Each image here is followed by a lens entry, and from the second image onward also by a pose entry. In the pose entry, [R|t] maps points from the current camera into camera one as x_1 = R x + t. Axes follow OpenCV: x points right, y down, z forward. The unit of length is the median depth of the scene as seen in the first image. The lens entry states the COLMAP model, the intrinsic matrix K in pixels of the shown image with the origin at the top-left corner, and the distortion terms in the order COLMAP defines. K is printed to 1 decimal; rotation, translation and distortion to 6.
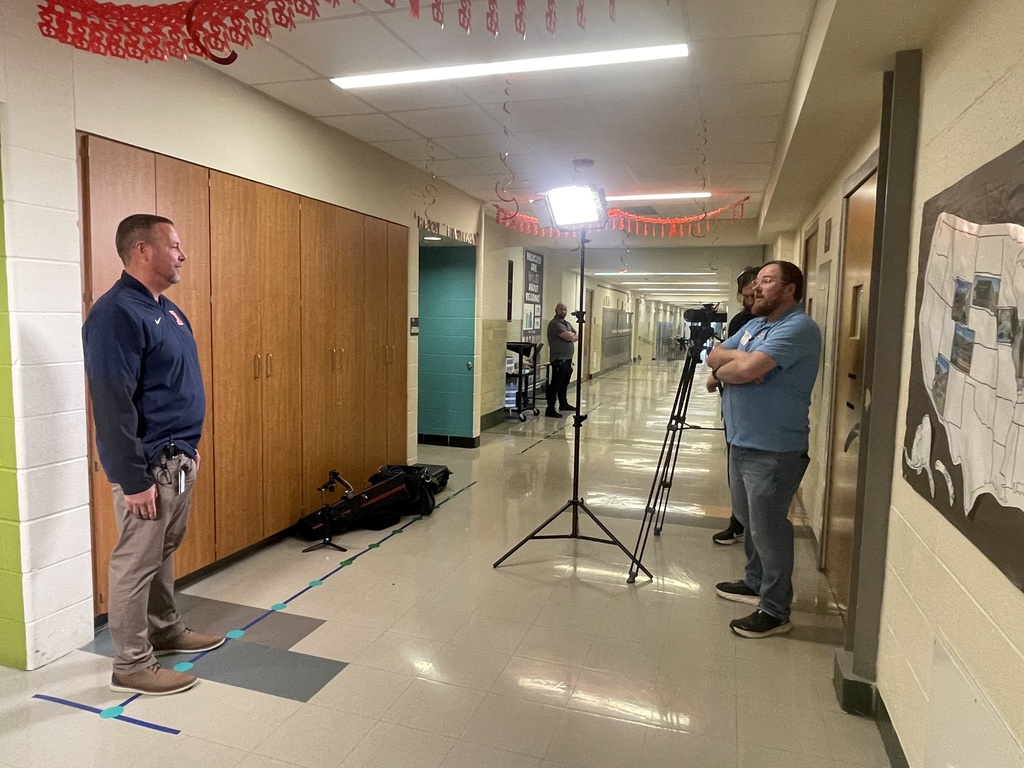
lens RADIAL K [[662.3, 0, 512.0], [0, 662.3, 384.0], [0, 0, 1]] dist [0.029588, -0.067415]
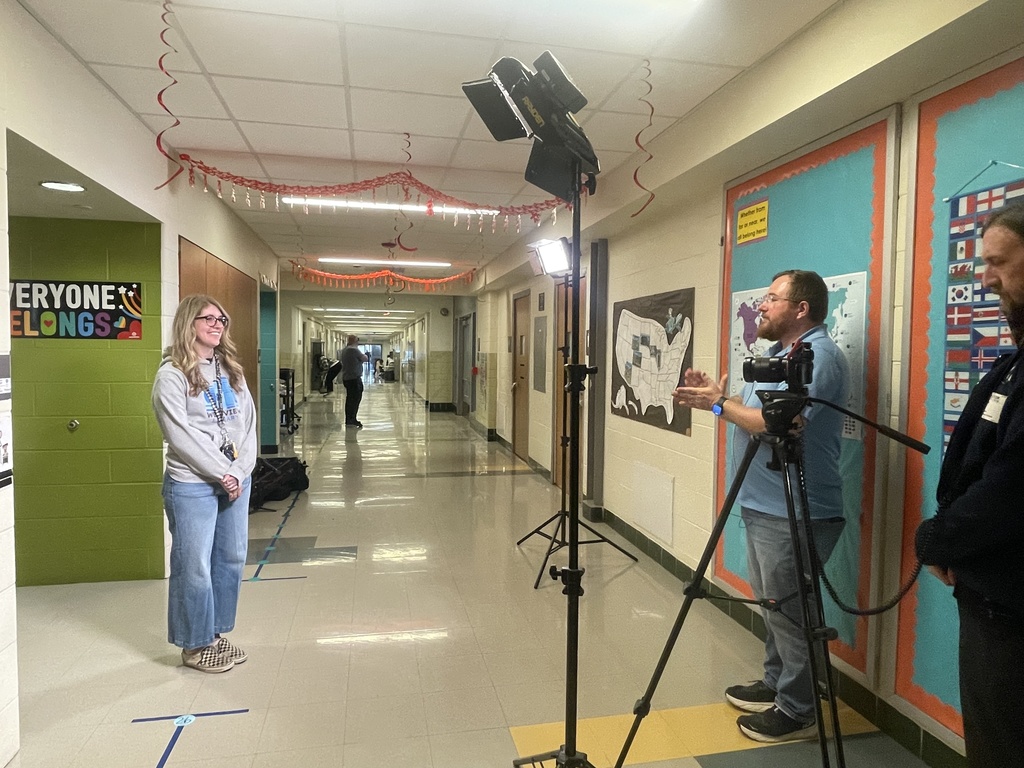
lens RADIAL K [[642.8, 0, 512.0], [0, 642.8, 384.0], [0, 0, 1]] dist [0.000640, 0.000099]
pose [[0.864009, -0.034543, 0.502290, -0.998046], [0.054344, 0.998214, -0.024831, 0.078068], [-0.500535, 0.048750, 0.864343, -0.950413]]
